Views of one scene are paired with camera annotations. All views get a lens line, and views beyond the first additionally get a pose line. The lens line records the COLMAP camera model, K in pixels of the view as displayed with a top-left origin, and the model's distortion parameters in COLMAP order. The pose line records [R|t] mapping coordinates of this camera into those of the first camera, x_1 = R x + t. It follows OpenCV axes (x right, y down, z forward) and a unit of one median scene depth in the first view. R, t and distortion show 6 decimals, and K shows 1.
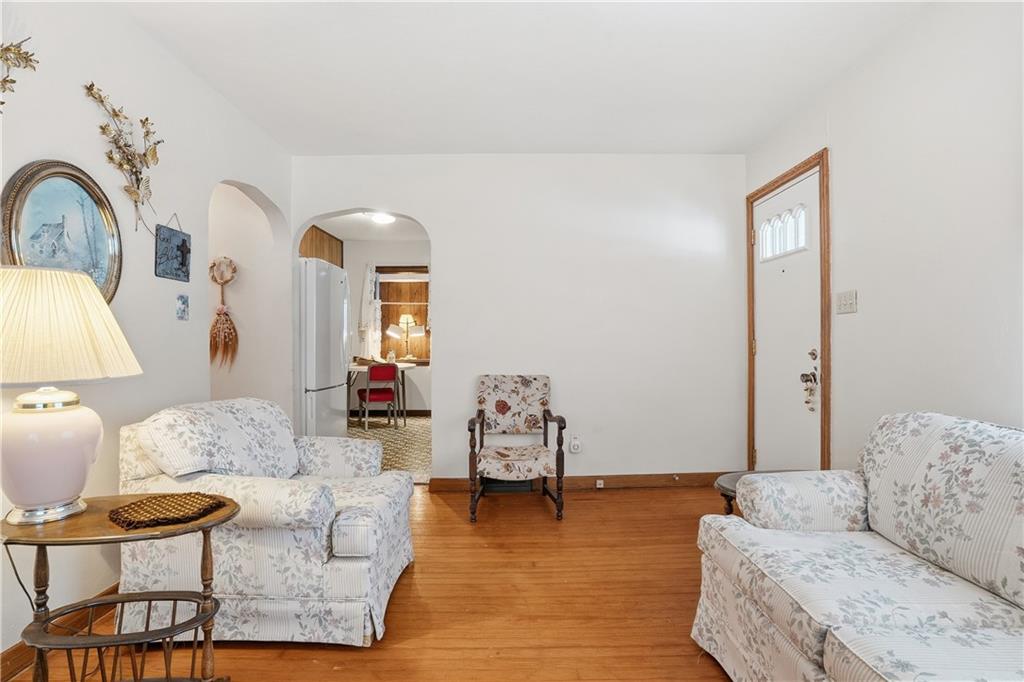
lens RADIAL K [[505.4, 0, 504.9], [0, 505.4, 342.8], [0, 0, 1]] dist [-0.054900, 0.030073]
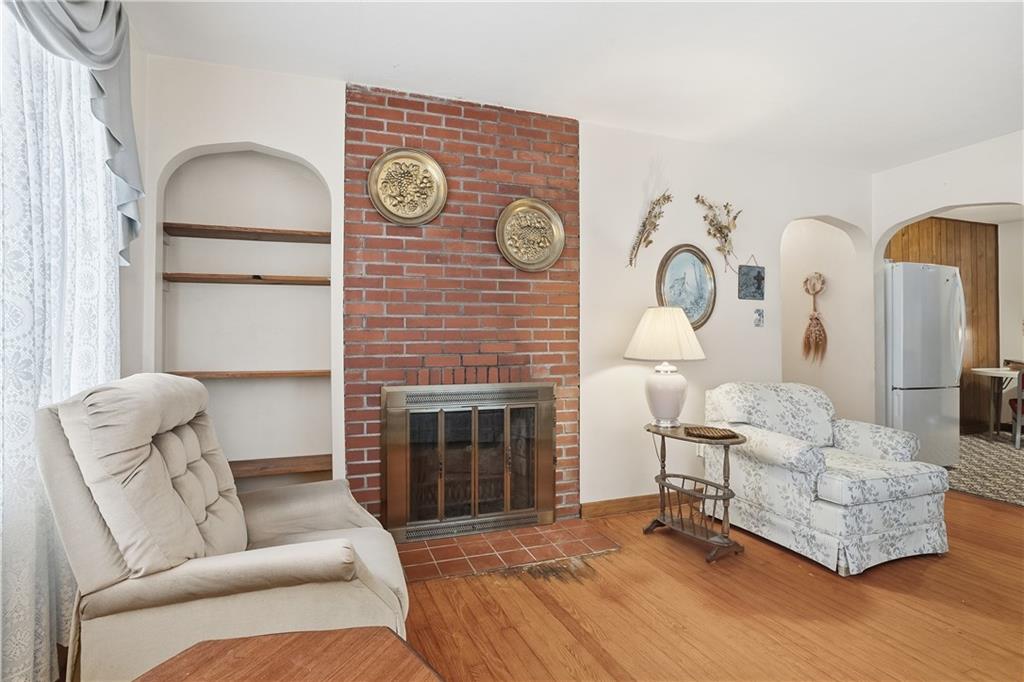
lens RADIAL K [[505.4, 0, 504.9], [0, 505.4, 342.8], [0, 0, 1]] dist [-0.054900, 0.030073]
pose [[0.356096, 0.005914, -0.934431, 0.556025], [-0.005404, 0.999976, 0.004269, -0.001132], [0.934434, 0.003530, 0.356120, -0.265196]]
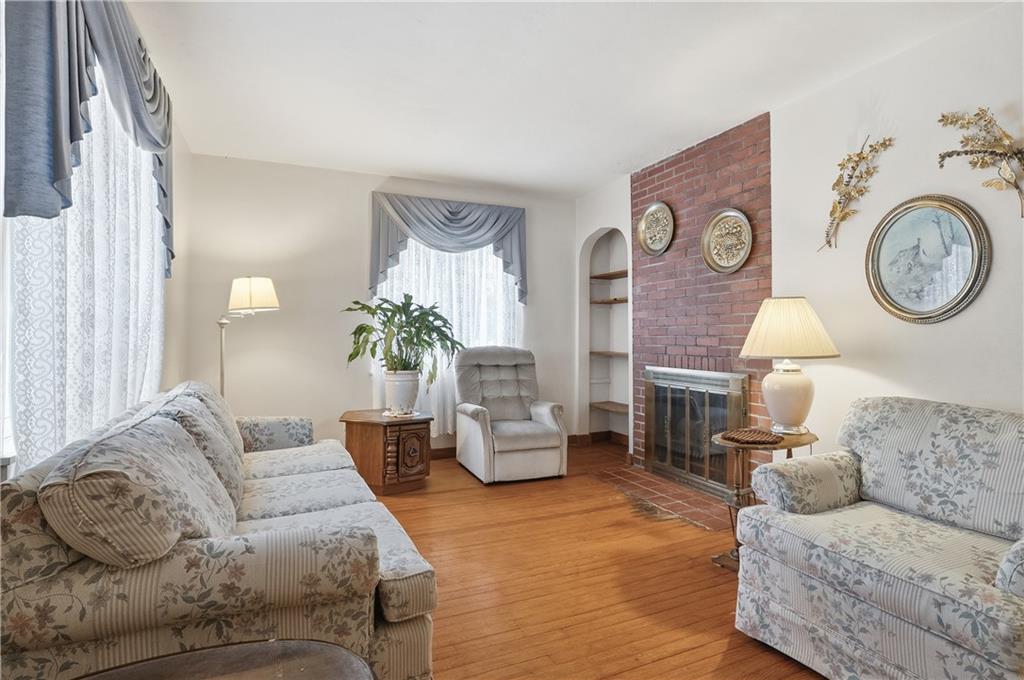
lens RADIAL K [[505.4, 0, 504.9], [0, 505.4, 341.8], [0, 0, 1]] dist [-0.054900, 0.030073]
pose [[-0.908188, 0.003335, -0.418549, 0.550004], [-0.005205, 0.999801, 0.019259, -0.009088], [0.418530, 0.019669, -0.907990, 1.548114]]
